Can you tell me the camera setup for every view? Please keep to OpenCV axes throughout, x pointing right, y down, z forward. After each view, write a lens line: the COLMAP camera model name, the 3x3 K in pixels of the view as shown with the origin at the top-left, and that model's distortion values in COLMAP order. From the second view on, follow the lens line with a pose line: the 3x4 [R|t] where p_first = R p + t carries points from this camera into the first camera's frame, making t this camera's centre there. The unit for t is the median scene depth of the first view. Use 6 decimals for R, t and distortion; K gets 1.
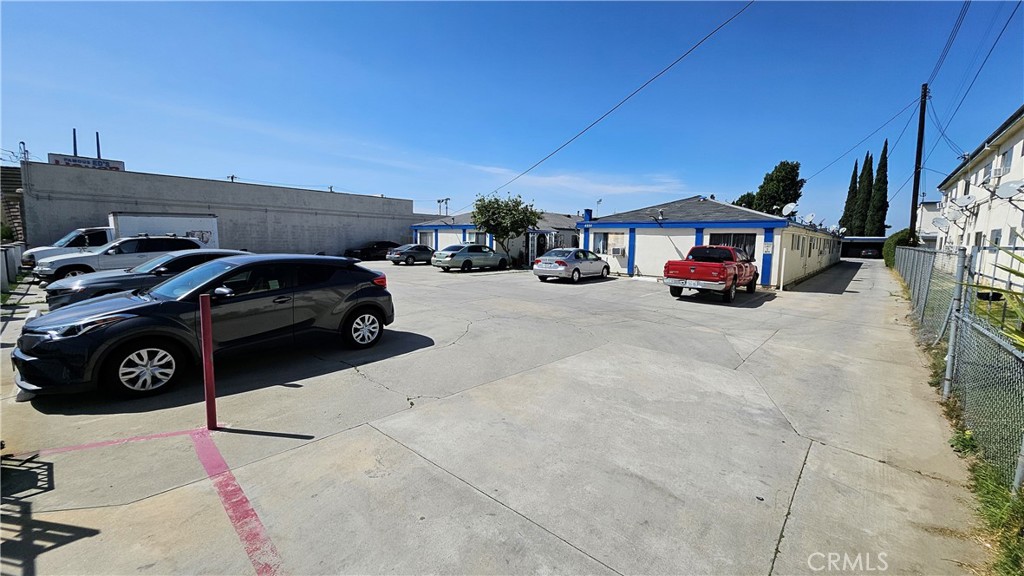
lens RADIAL K [[409.7, 0, 512.0], [0, 409.7, 288.0], [0, 0, 1]] dist [0.000576, 0.000050]
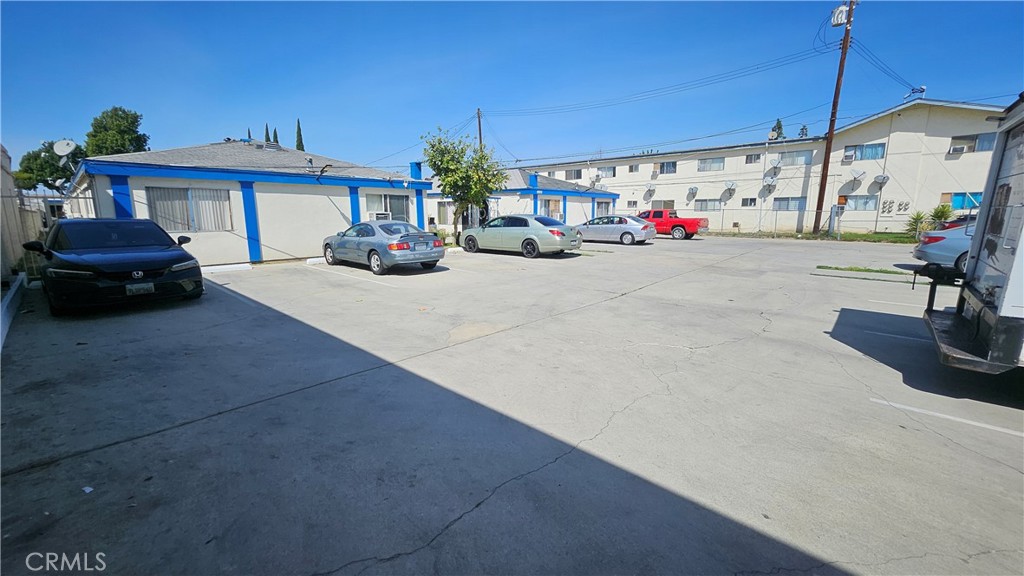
lens RADIAL K [[409.7, 0, 512.0], [0, 409.7, 288.0], [0, 0, 1]] dist [0.000576, 0.000050]
pose [[0.027781, -0.201095, 0.979178, -0.782879], [0.119795, 0.973166, 0.196462, -0.128874], [-0.992410, 0.111843, 0.051126, 1.036403]]
